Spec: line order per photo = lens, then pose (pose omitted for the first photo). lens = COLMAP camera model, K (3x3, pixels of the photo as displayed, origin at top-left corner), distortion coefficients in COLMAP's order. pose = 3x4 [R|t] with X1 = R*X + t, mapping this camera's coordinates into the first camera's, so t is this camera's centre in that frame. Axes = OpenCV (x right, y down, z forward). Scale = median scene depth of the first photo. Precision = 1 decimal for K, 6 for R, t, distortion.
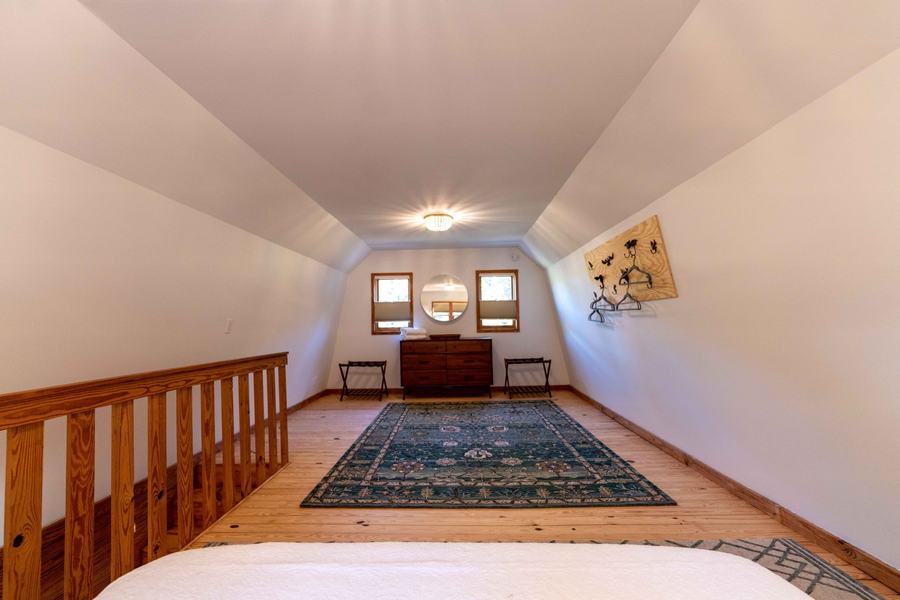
lens RADIAL K [[392.3, 0, 450.0], [0, 392.3, 300.0], [0, 0, 1]] dist [-0.000586, -0.000178]
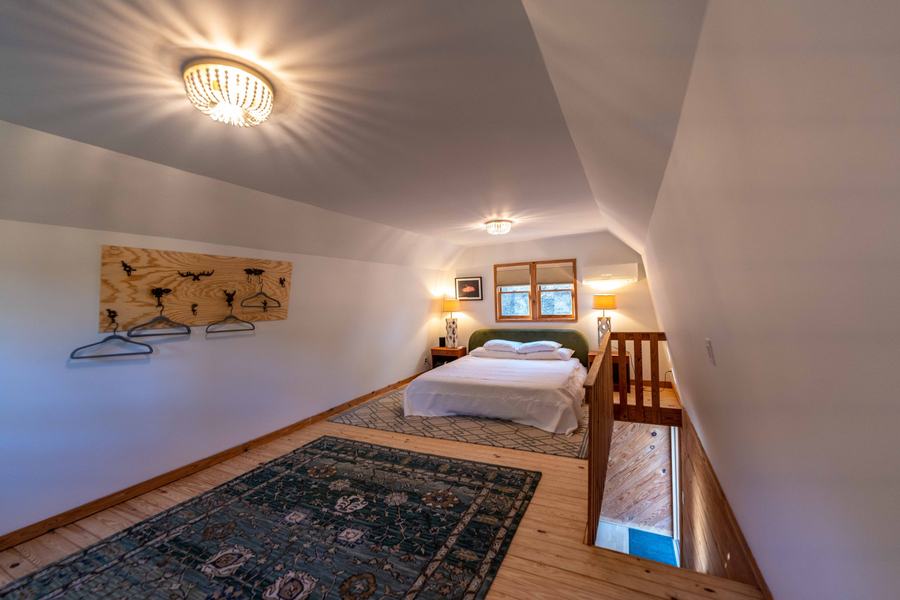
lens RADIAL K [[392.3, 0, 450.0], [0, 392.3, 300.0], [0, 0, 1]] dist [-0.000586, -0.000178]
pose [[-0.917542, 0.045613, 0.395014, -0.520245], [0.024233, 0.997967, -0.058948, 0.020547], [-0.396899, -0.044515, -0.916782, 1.887131]]
